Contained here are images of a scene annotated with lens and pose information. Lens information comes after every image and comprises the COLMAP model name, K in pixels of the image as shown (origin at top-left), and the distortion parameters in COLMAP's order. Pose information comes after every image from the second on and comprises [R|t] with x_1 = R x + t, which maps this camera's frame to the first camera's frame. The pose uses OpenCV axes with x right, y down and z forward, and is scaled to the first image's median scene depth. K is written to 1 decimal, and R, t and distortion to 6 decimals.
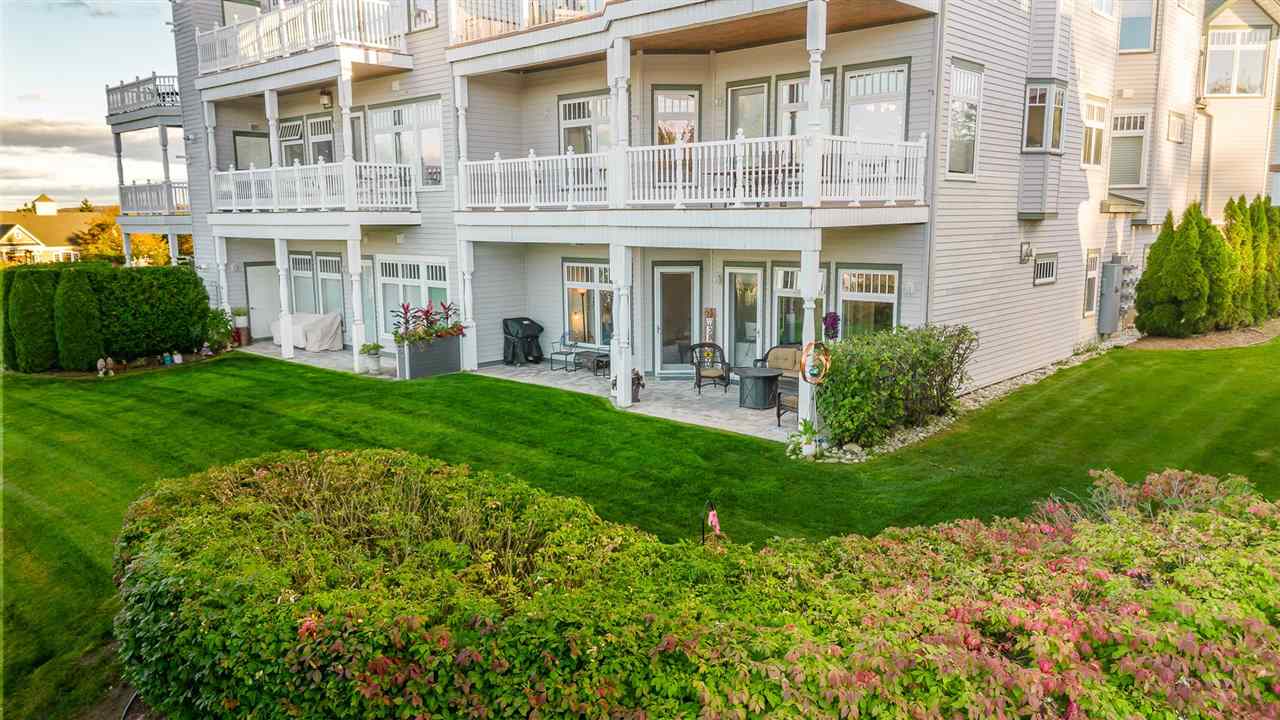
lens RADIAL K [[915.6, 0, 640.0], [0, 915.6, 360.0], [0, 0, 1]] dist [0.090464, -0.000297]
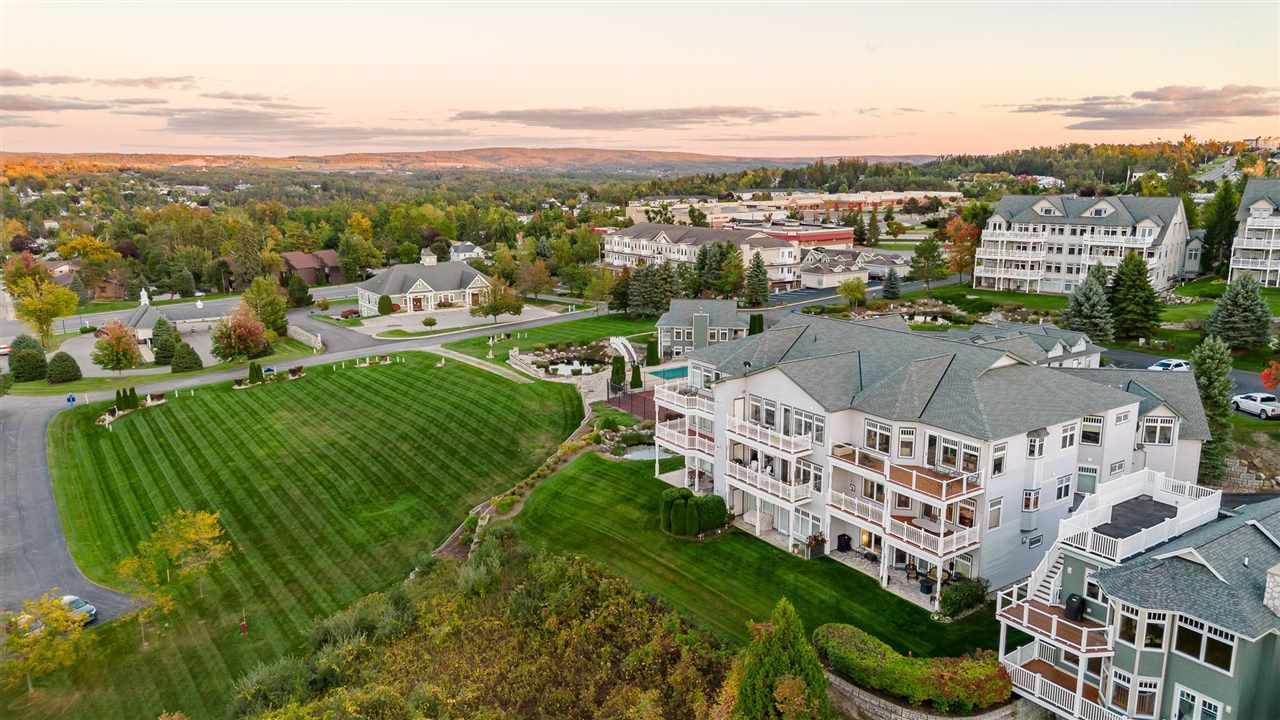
lens RADIAL K [[915.6, 0, 640.0], [0, 915.6, 360.0], [0, 0, 1]] dist [0.090464, -0.000297]
pose [[0.975134, 0.045769, -0.216837, -0.175887], [-0.034195, 0.997798, 0.056833, -0.856355], [0.218960, -0.048006, 0.974552, -2.258108]]
